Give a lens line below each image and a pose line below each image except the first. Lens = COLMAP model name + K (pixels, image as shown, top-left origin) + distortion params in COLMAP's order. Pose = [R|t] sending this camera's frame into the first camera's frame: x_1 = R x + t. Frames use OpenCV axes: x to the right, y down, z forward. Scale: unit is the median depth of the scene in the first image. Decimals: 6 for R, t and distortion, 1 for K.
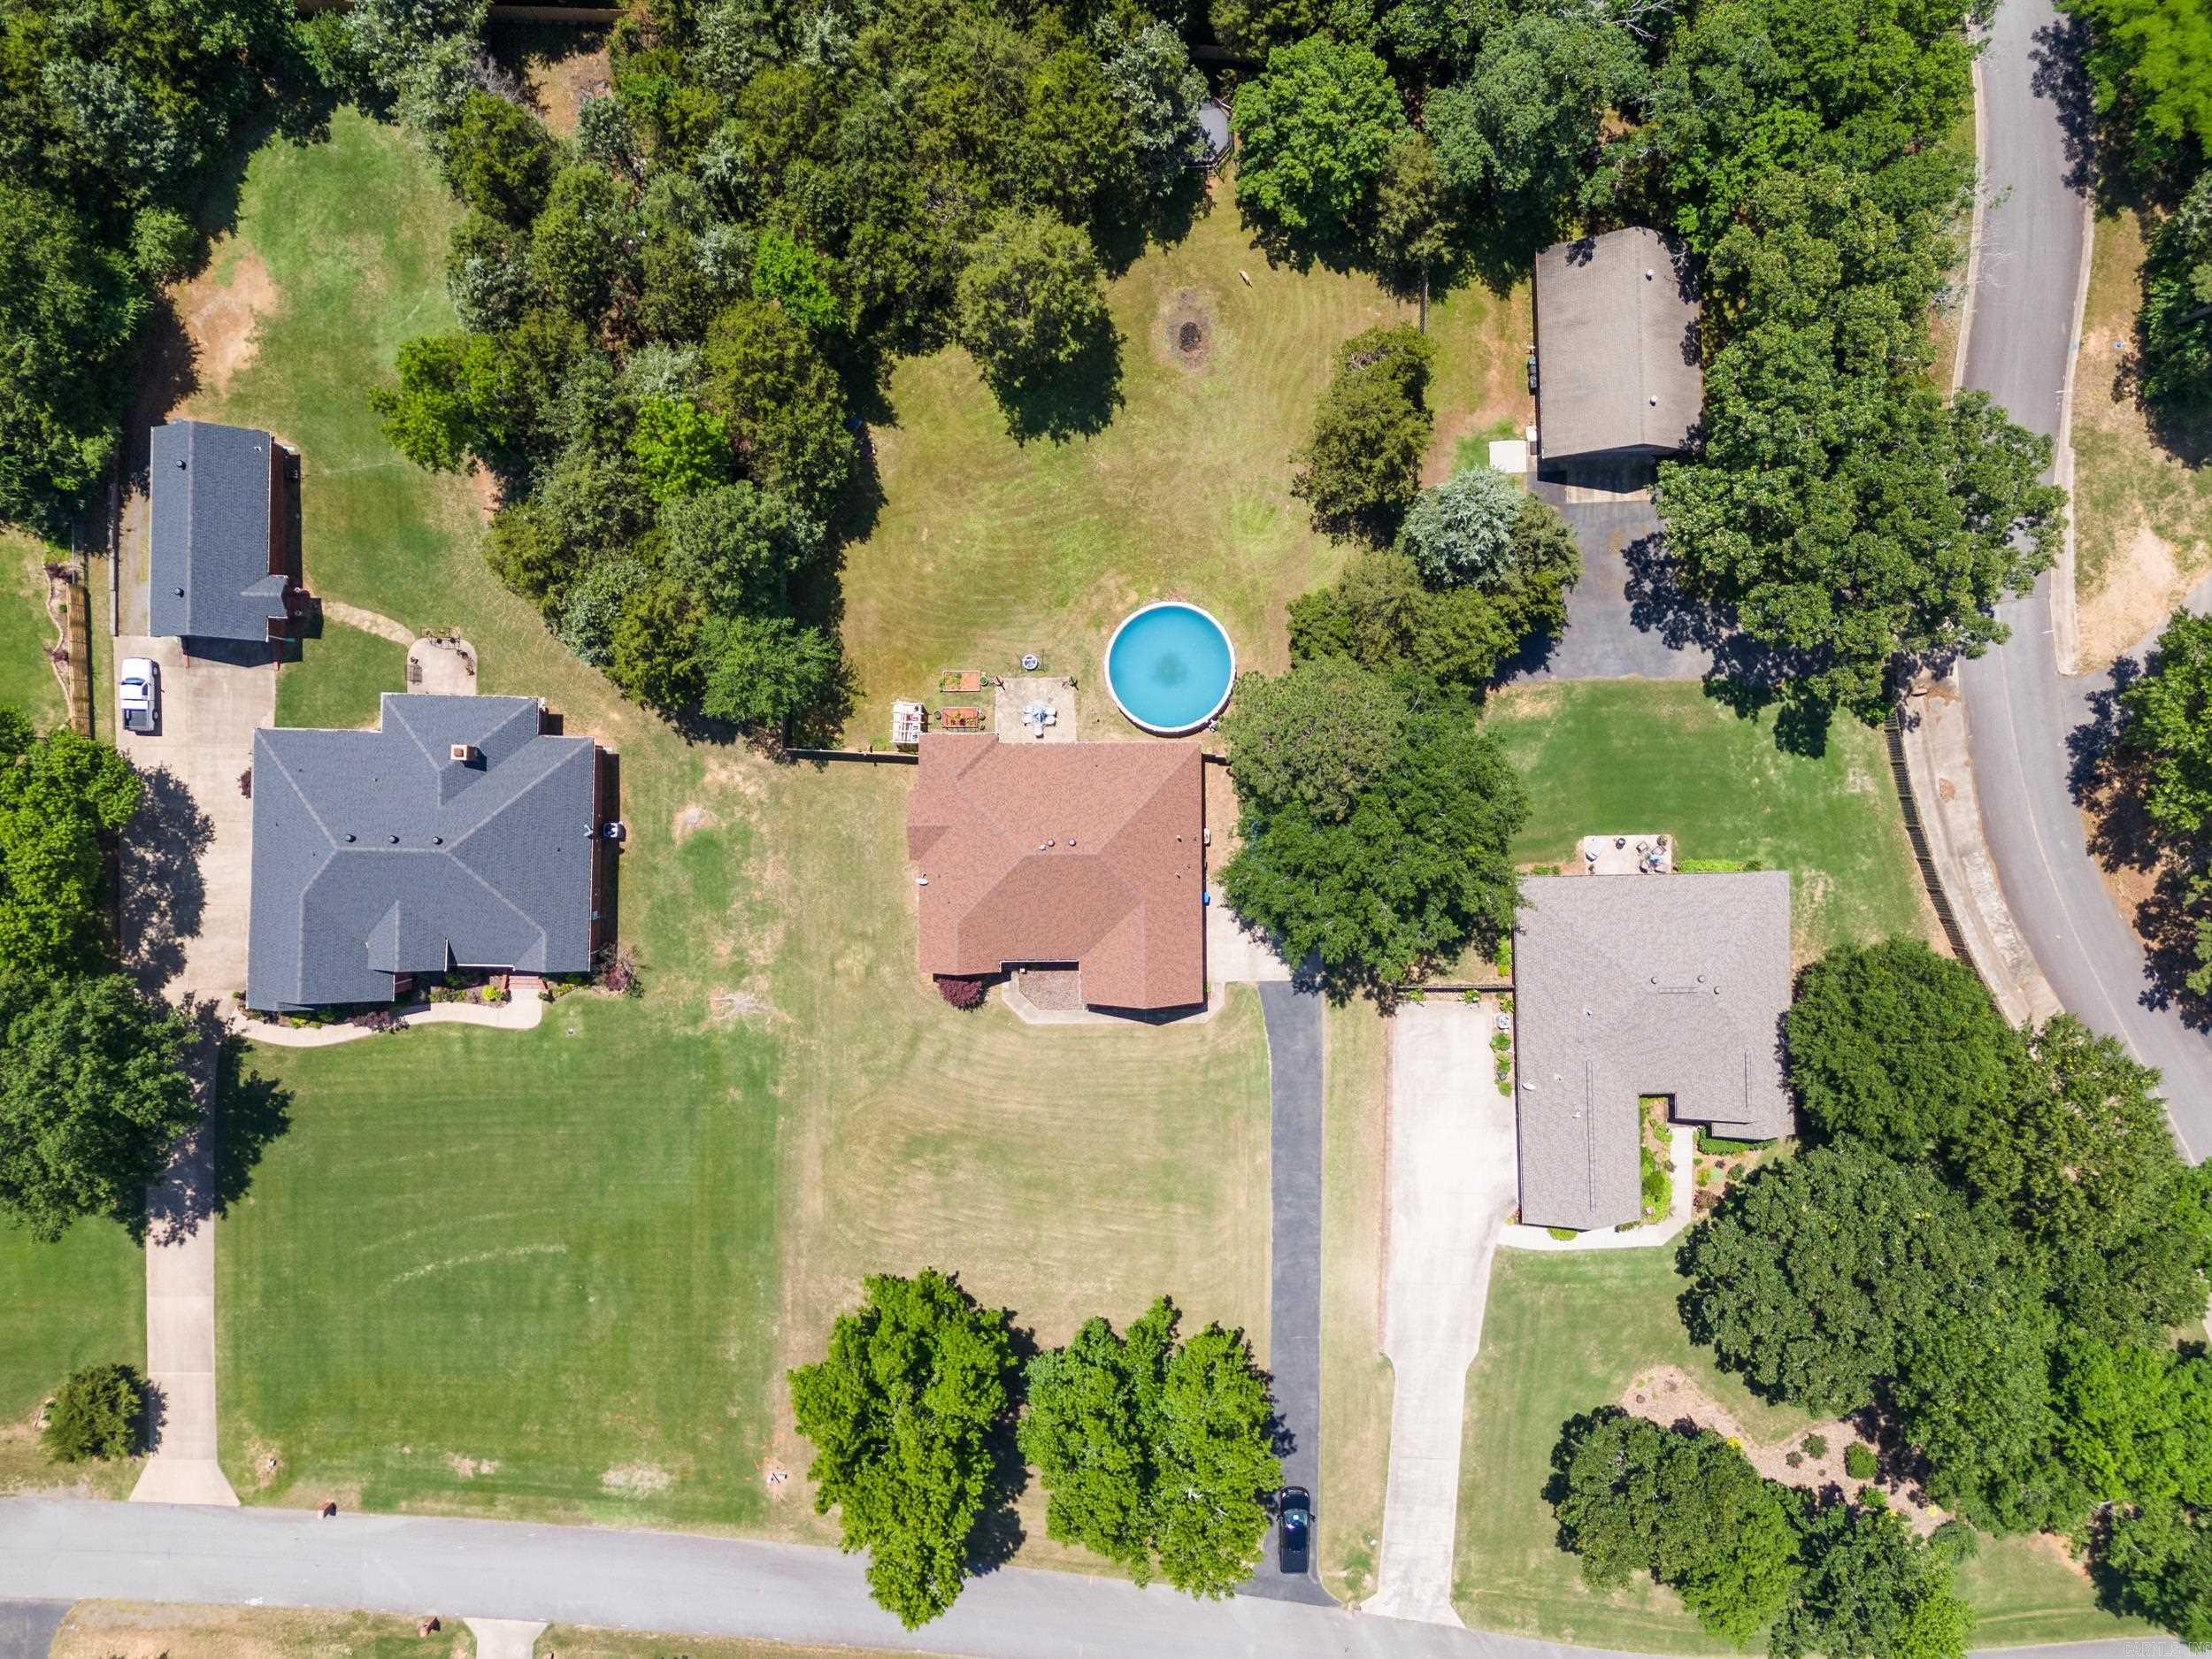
lens RADIAL K [[1612.0, 0, 1095.8], [0, 1612.0, 836.4], [0, 0, 1]] dist [0.082399, -0.075302]
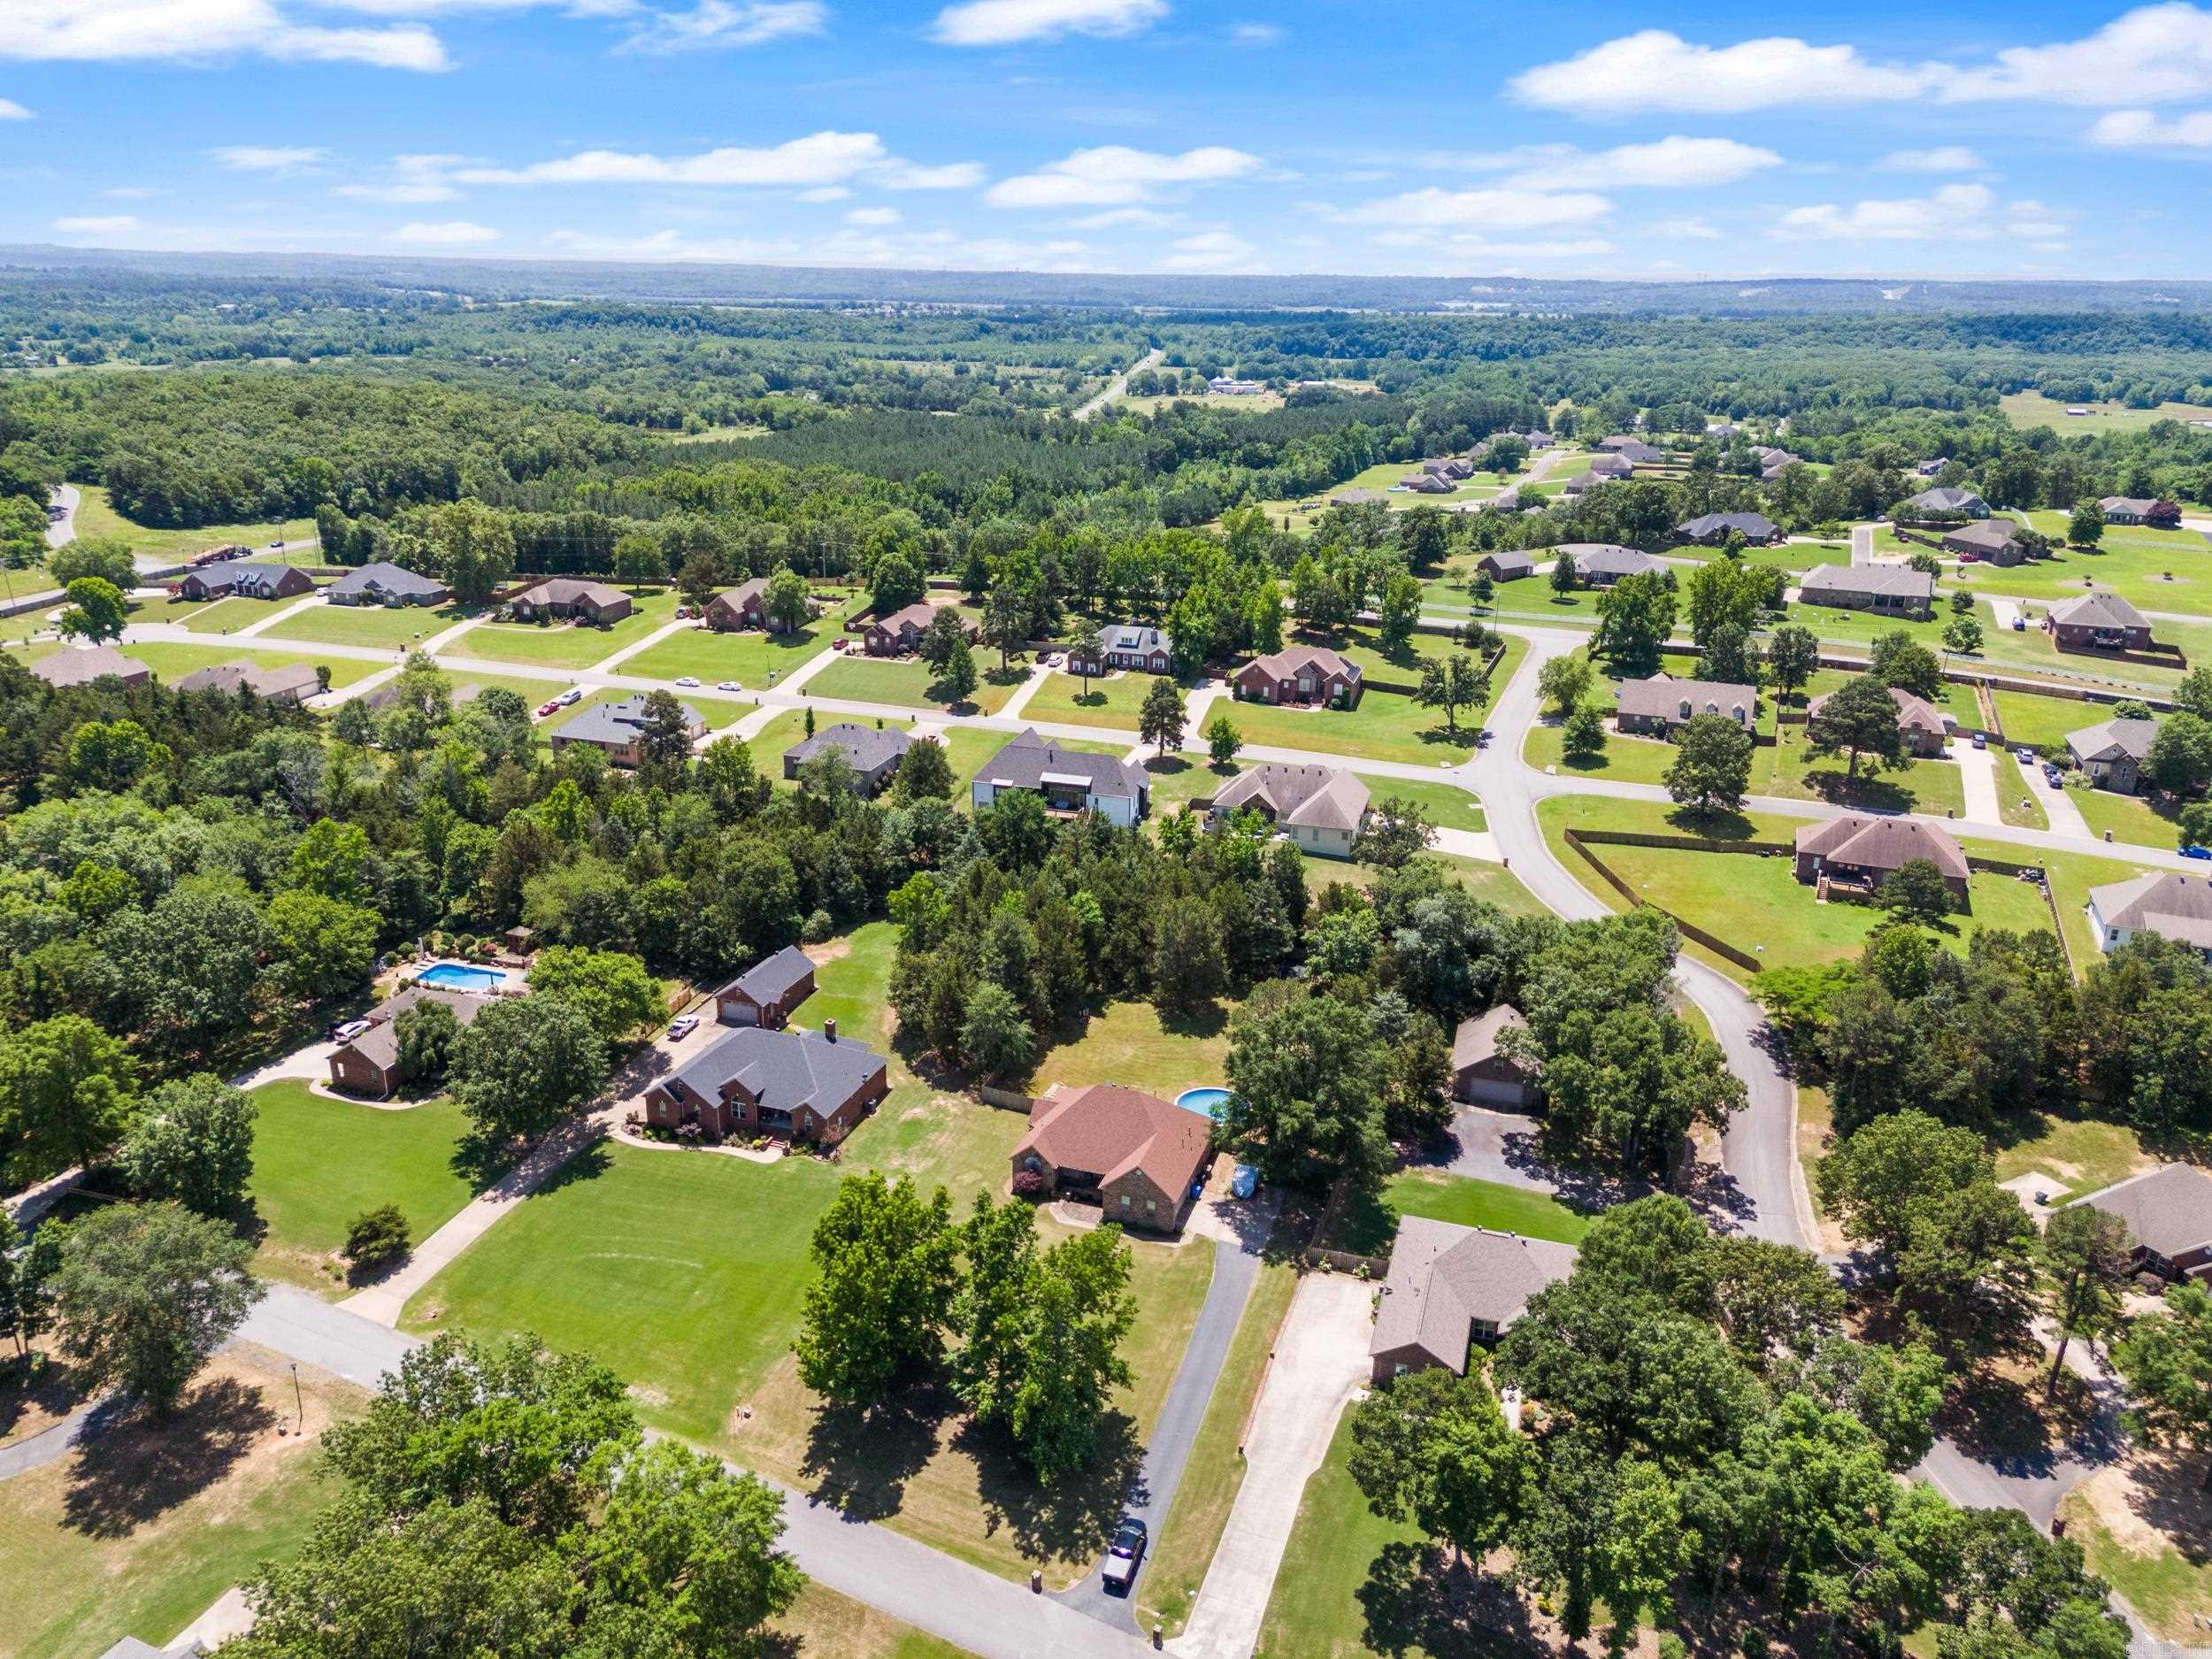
lens RADIAL K [[1612.0, 0, 1095.8], [0, 1612.0, 836.4], [0, 0, 1]] dist [0.082399, -0.075302]
pose [[0.946042, 0.094488, -0.309964, 0.413547], [-0.323934, 0.300818, -0.896981, 1.322587], [0.008489, 0.948989, 0.315194, 0.196881]]
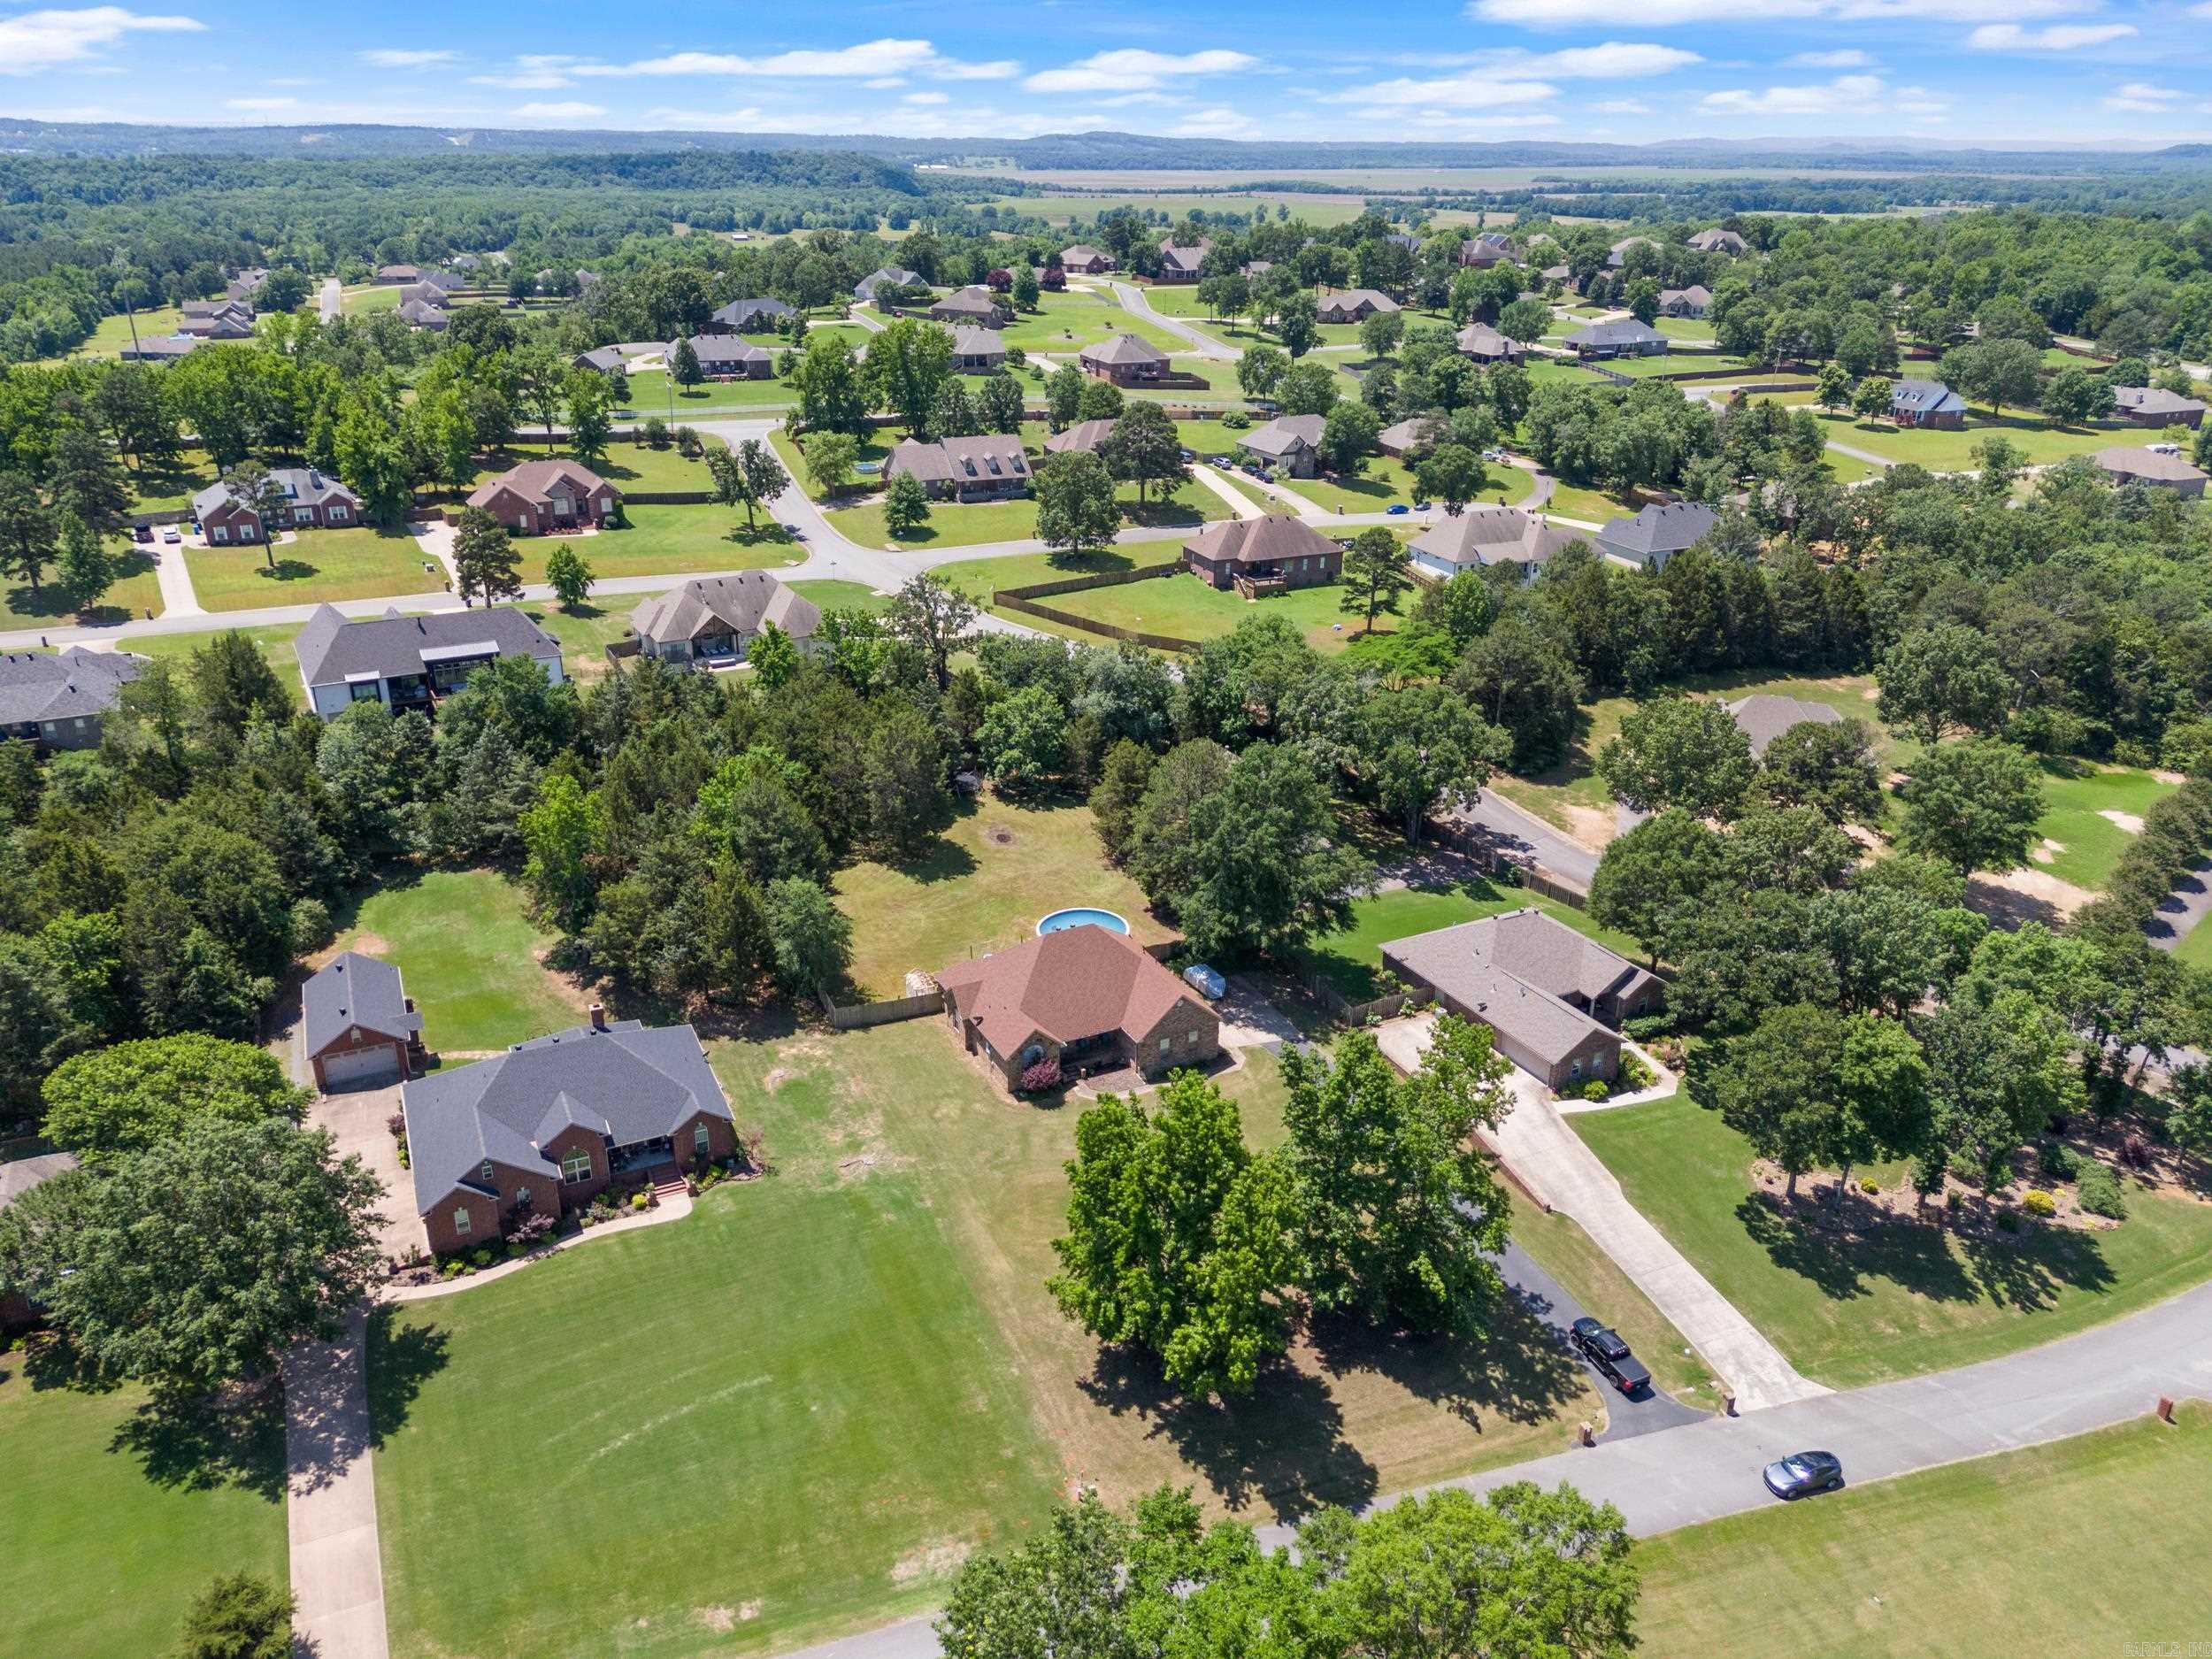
lens RADIAL K [[1612.0, 0, 1095.8], [0, 1612.0, 836.4], [0, 0, 1]] dist [0.082399, -0.075302]
pose [[0.895253, -0.190884, 0.402599, -0.477671], [0.445238, 0.348967, -0.824612, 0.996085], [0.016911, 0.917488, 0.397403, 0.362311]]
